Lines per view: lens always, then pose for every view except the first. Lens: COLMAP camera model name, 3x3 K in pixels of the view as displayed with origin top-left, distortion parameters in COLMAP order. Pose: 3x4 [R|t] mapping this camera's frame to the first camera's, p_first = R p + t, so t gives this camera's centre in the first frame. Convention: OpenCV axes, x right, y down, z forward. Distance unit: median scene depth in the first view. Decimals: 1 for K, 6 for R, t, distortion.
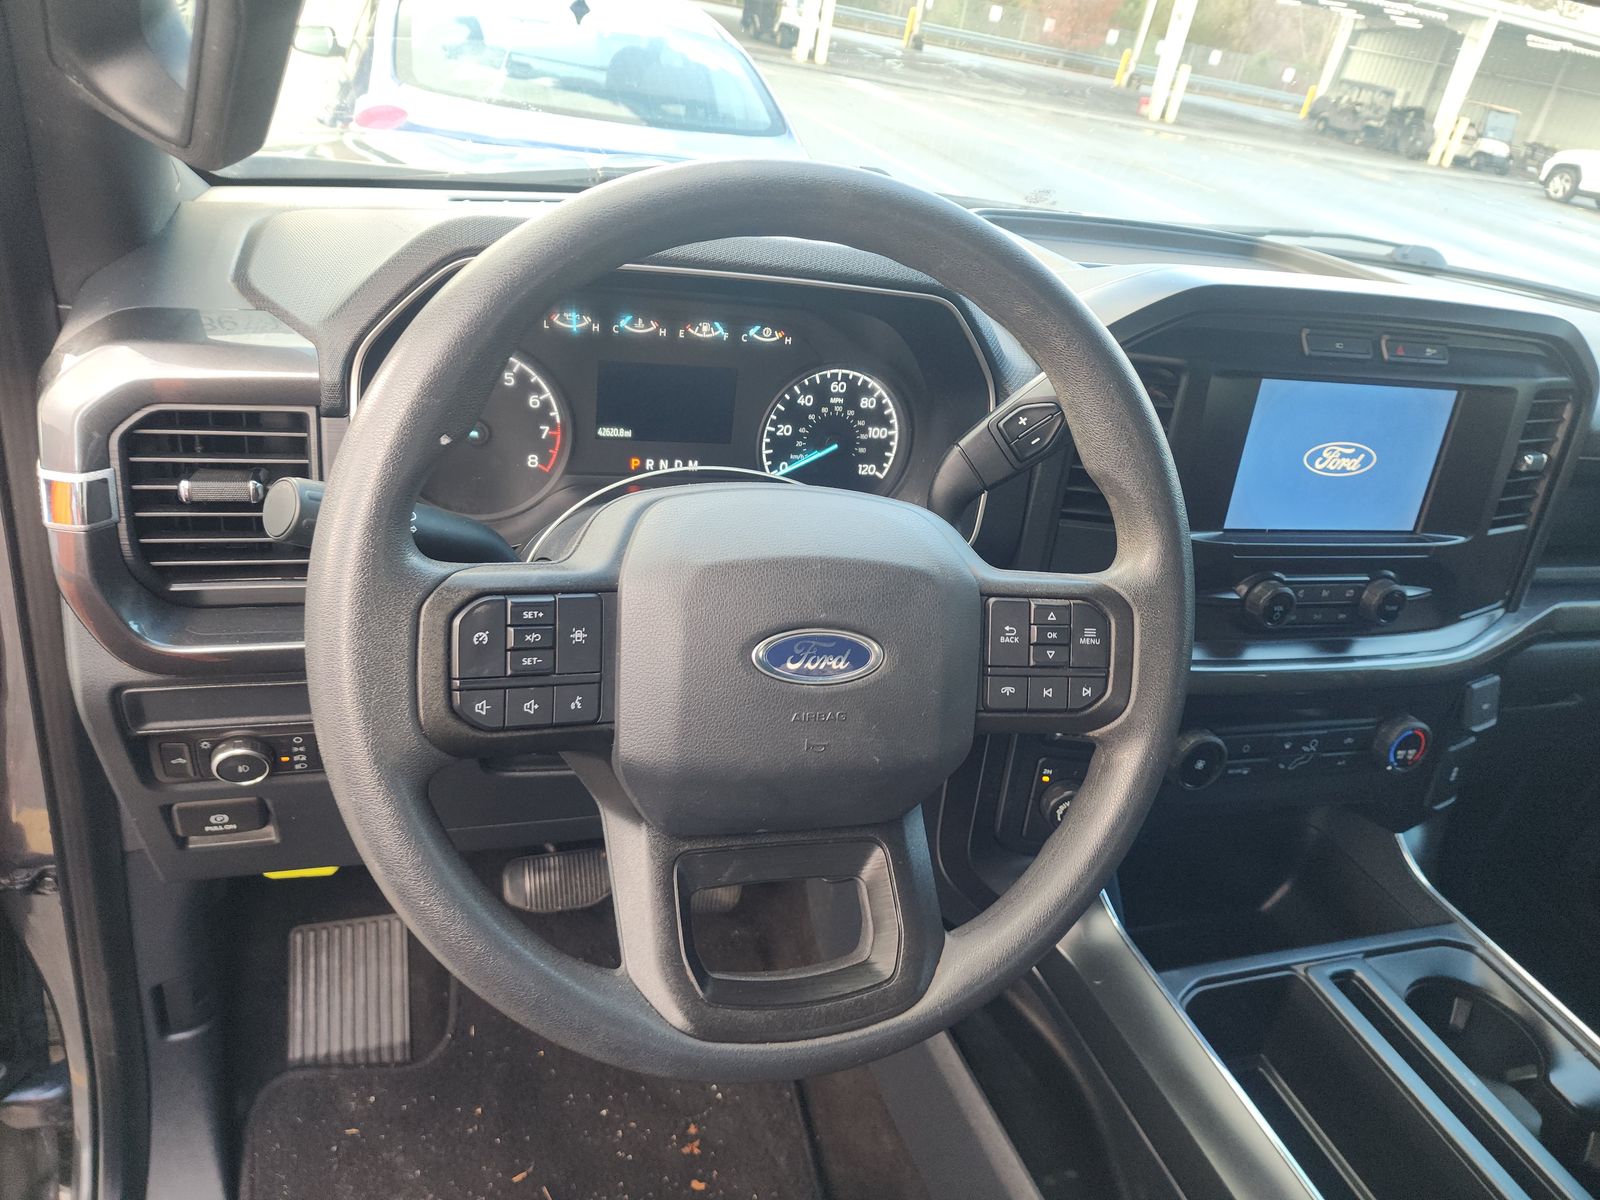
lens RADIAL K [[1060.7, 0, 789.1], [0, 1060.7, 617.3], [0, 0, 1]] dist [-0.008114, -0.004938]
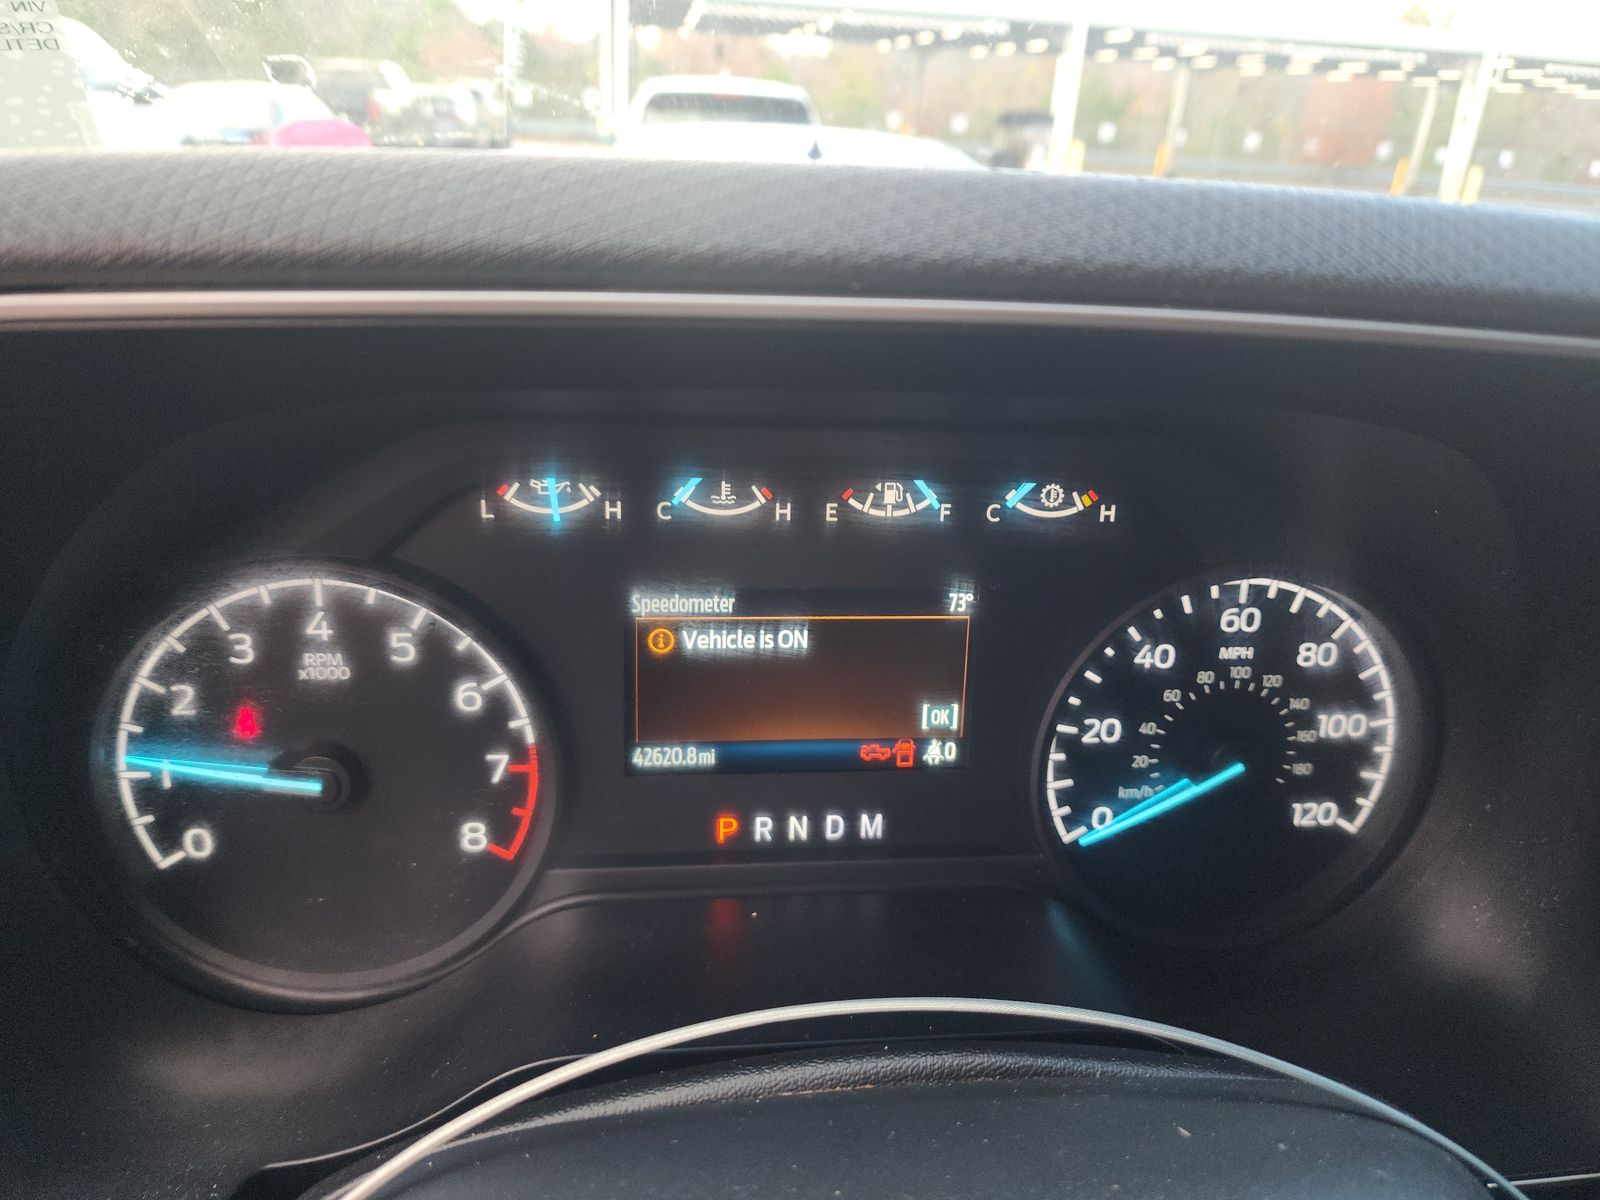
lens RADIAL K [[1060.7, 0, 791.7], [0, 1060.7, 592.3], [0, 0, 1]] dist [-0.008114, -0.004938]
pose [[0.972410, -0.033157, -0.230909, -0.024220], [-0.004242, 0.987170, -0.159615, -0.163839], [0.233239, 0.156190, 0.959794, 0.581679]]
